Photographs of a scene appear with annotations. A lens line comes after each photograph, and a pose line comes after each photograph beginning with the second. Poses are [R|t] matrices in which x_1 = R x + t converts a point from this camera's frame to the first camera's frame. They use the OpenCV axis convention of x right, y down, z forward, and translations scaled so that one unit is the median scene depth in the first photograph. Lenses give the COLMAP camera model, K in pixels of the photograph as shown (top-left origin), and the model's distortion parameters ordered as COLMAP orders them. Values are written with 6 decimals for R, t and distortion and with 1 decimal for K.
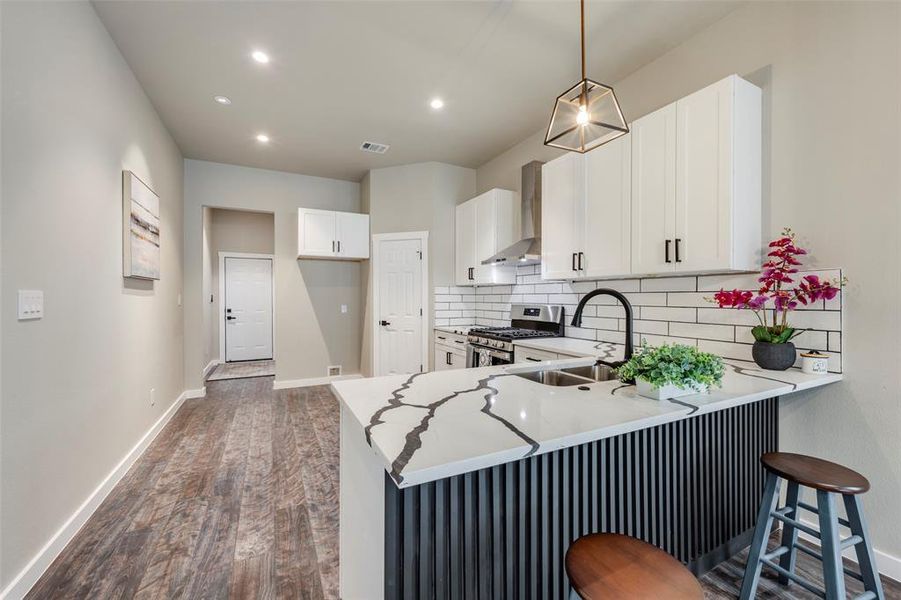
lens RADIAL K [[359.1, 0, 449.6], [0, 359.1, 305.3], [0, 0, 1]] dist [-0.002683, 0.001027]
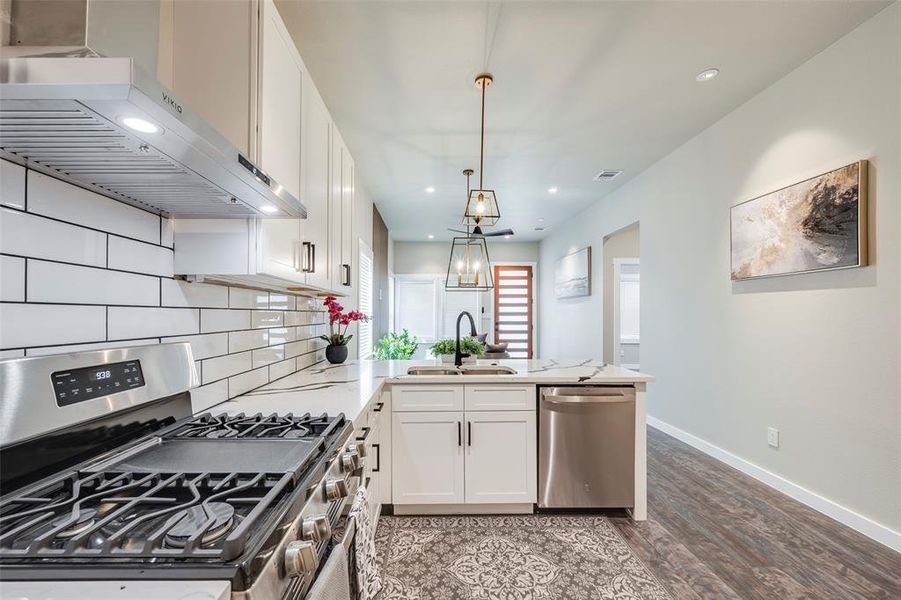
lens RADIAL K [[359.1, 0, 434.5], [0, 359.1, 311.8], [0, 0, 1]] dist [-0.002683, 0.001027]
pose [[-0.895742, 0.001913, 0.444571, -0.076074], [0.008070, 0.999896, 0.011956, -0.027573], [-0.444502, 0.014297, -0.895664, 1.106359]]
